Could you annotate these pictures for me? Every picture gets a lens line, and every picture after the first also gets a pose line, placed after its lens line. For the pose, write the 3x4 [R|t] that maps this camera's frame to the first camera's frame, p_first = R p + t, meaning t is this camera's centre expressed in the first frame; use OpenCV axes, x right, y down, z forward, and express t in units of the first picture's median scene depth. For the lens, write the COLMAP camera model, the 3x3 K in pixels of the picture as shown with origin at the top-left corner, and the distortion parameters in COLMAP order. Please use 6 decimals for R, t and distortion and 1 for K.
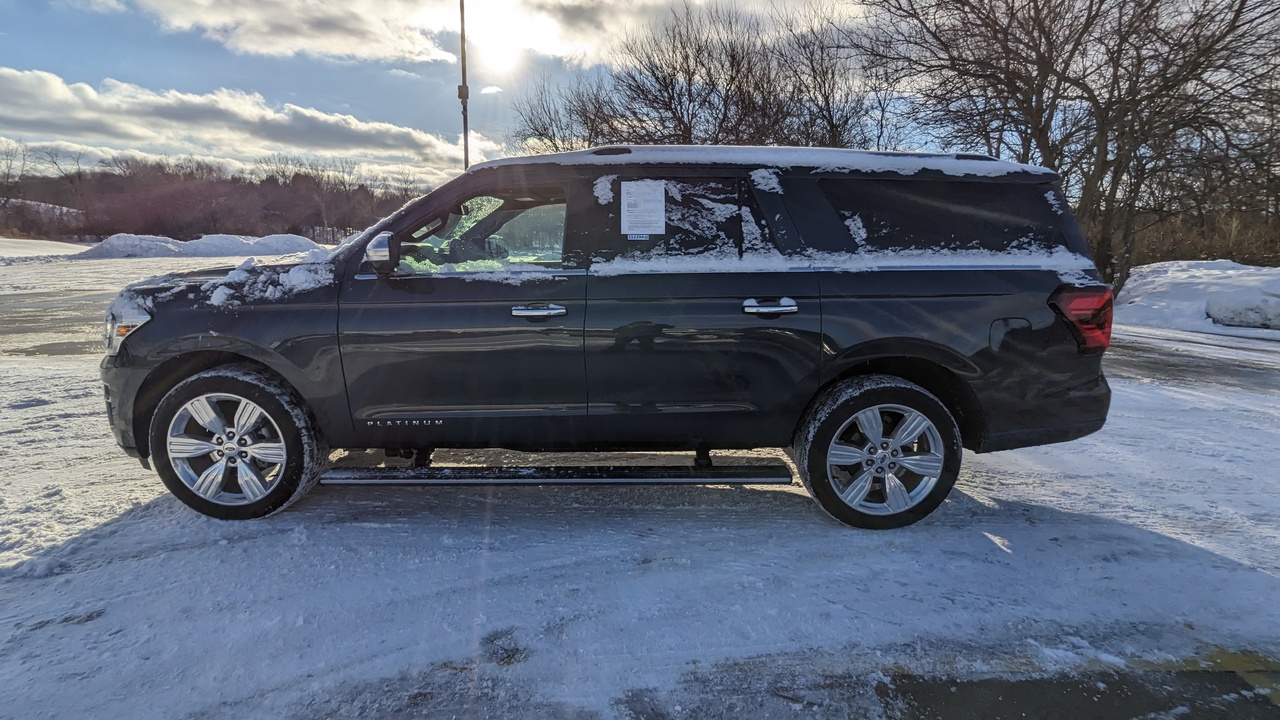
lens RADIAL K [[617.5, 0, 640.0], [0, 617.5, 360.0], [0, 0, 1]] dist [0.005553, 0.000015]
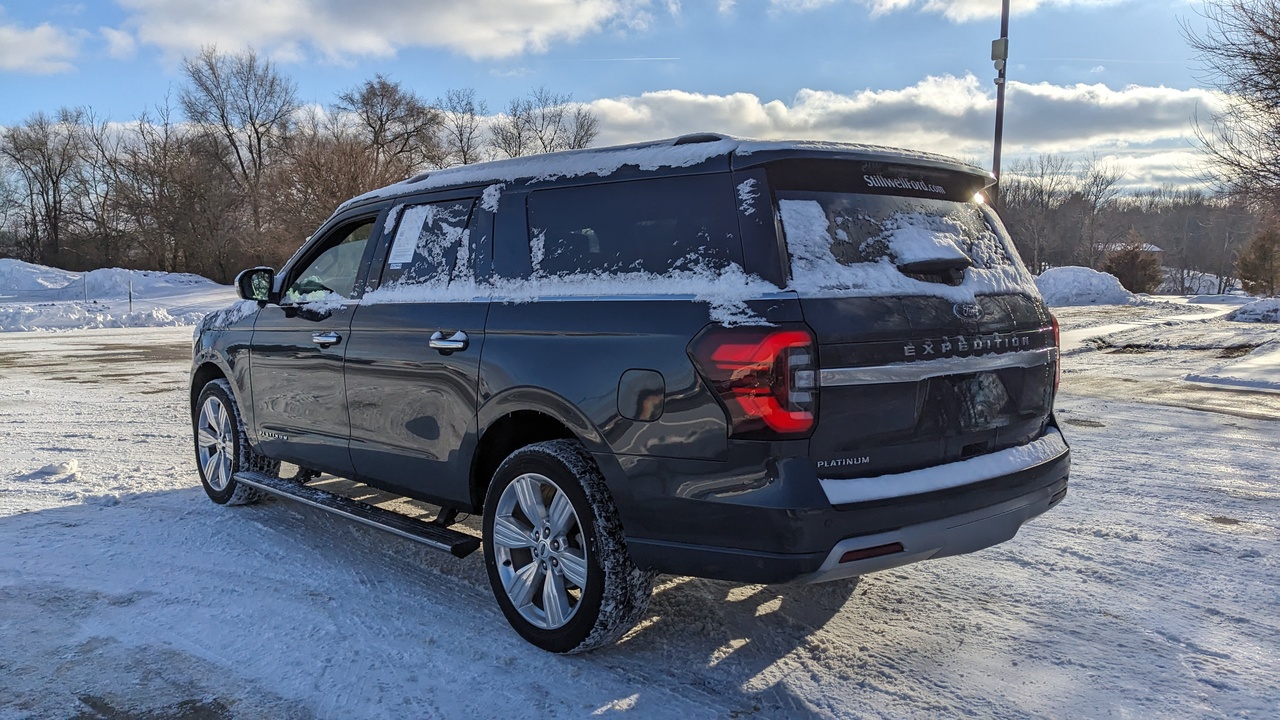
lens RADIAL K [[1043.2, 0, 640.0], [0, 1043.2, 360.0], [0, 0, 1]] dist [0.049795, -0.004692]
pose [[0.651468, 0.043154, -0.757447, 1.465979], [-0.132213, 0.989562, -0.057336, -0.010901], [0.747067, 0.137497, 0.650374, 0.239957]]
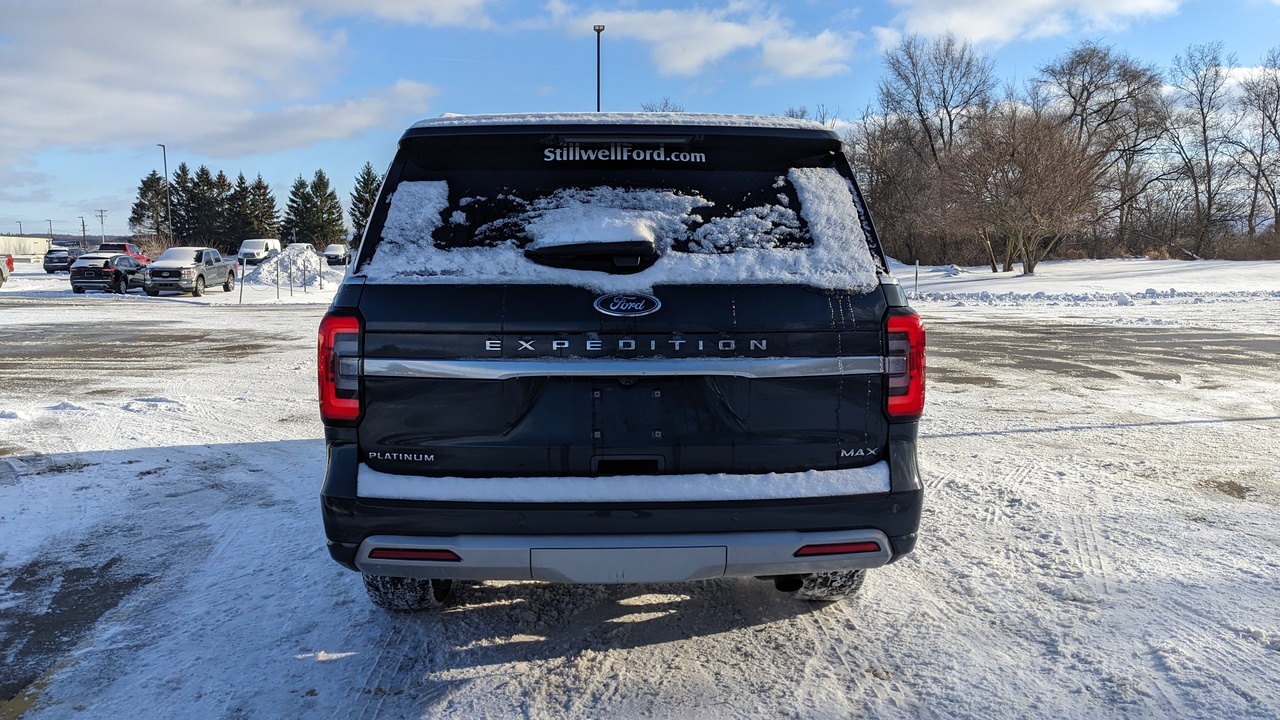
lens RADIAL K [[1043.2, 0, 640.0], [0, 1043.2, 360.0], [0, 0, 1]] dist [0.049795, -0.004692]
pose [[0.042214, 0.082105, -0.995729, 1.815365], [-0.190991, 0.978902, 0.072621, -0.206167], [0.980684, 0.187109, 0.057004, 1.251010]]
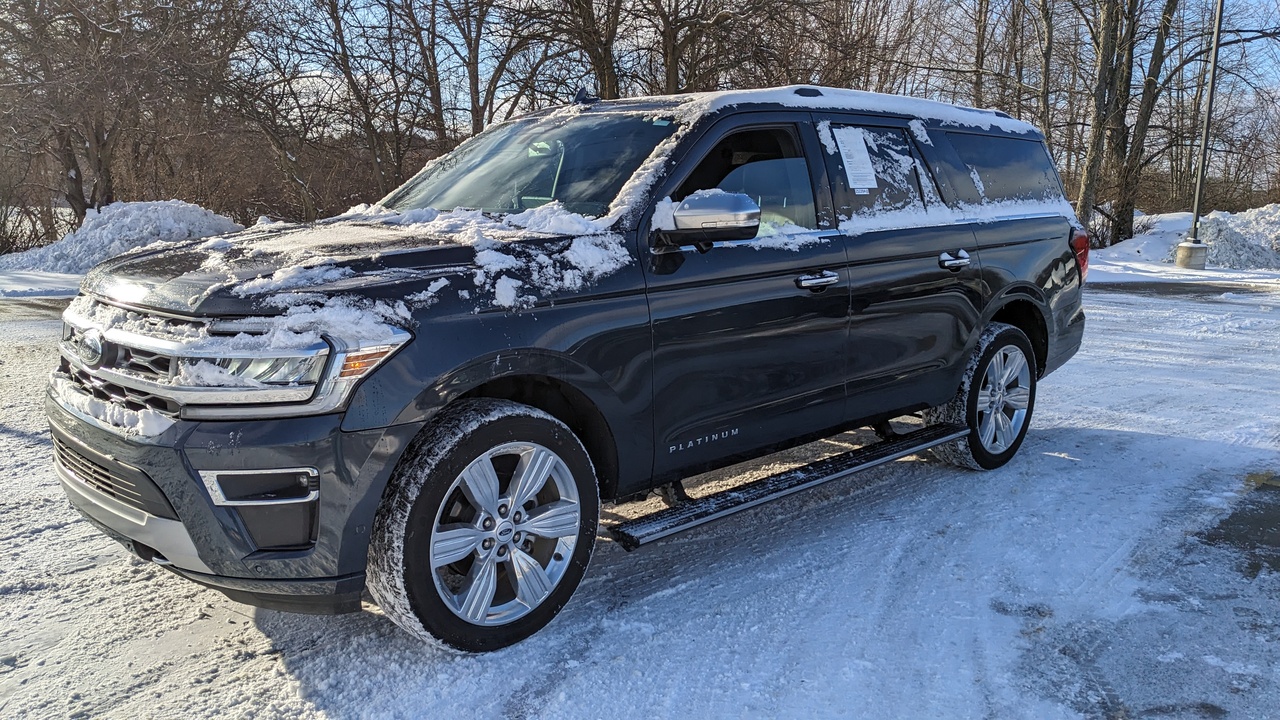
lens RADIAL K [[997.1, 0, 640.0], [0, 997.1, 360.0], [0, 0, 1]] dist [0.002173, -0.000981]
pose [[0.739460, -0.122051, 0.662045, -1.218920], [0.127462, 0.991023, 0.040333, -0.054230], [-0.661024, 0.054562, 0.748378, 0.135608]]
